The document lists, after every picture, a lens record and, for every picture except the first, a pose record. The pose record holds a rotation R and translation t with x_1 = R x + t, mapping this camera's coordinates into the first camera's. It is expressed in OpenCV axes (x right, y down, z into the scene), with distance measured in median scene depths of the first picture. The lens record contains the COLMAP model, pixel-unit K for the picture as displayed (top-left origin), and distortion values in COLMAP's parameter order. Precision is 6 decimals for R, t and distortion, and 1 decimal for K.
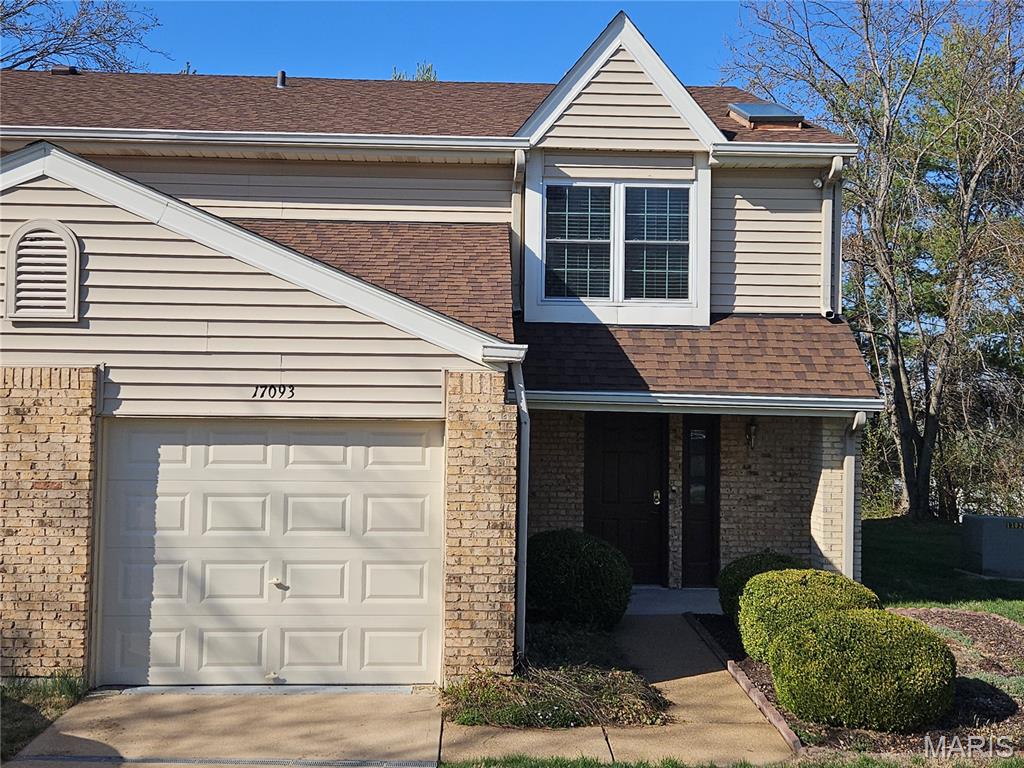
lens RADIAL K [[719.9, 0, 512.8], [0, 719.9, 387.9], [0, 0, 1]] dist [0.045480, -0.016164]
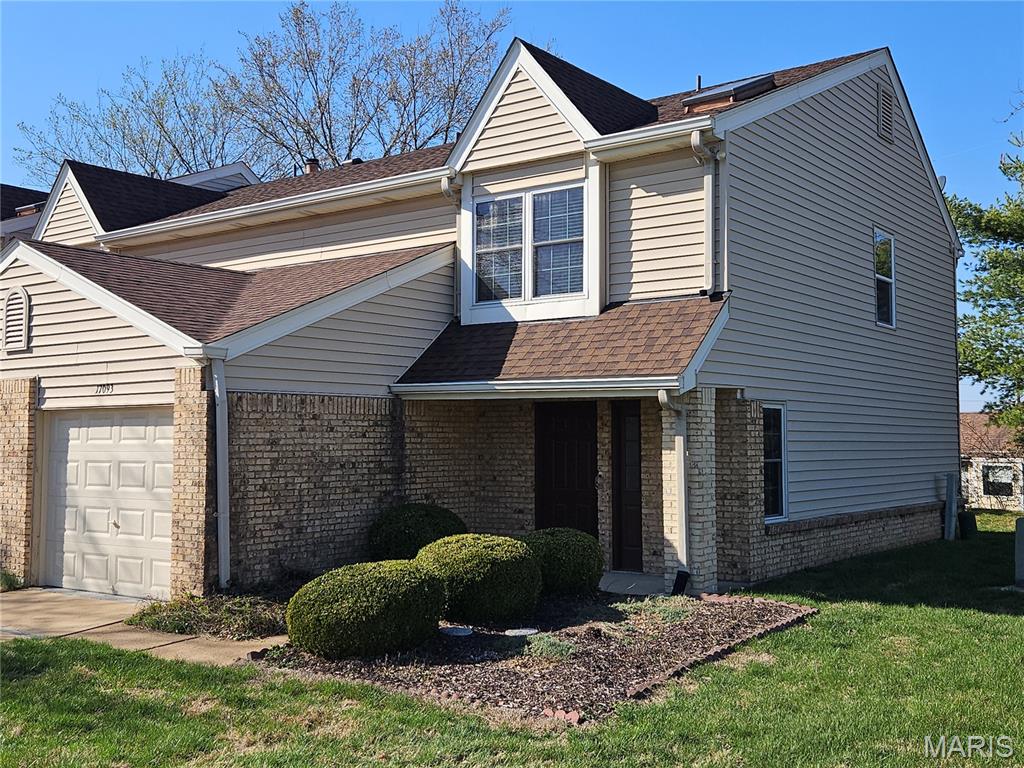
lens RADIAL K [[679.4, 0, 509.4], [0, 679.4, 385.0], [0, 0, 1]] dist [0.067877, -0.047838]
pose [[0.902340, -0.042766, -0.428898, 0.566950], [0.034637, 0.999042, -0.026744, 0.035682], [0.429630, 0.009276, 0.902957, 0.060492]]
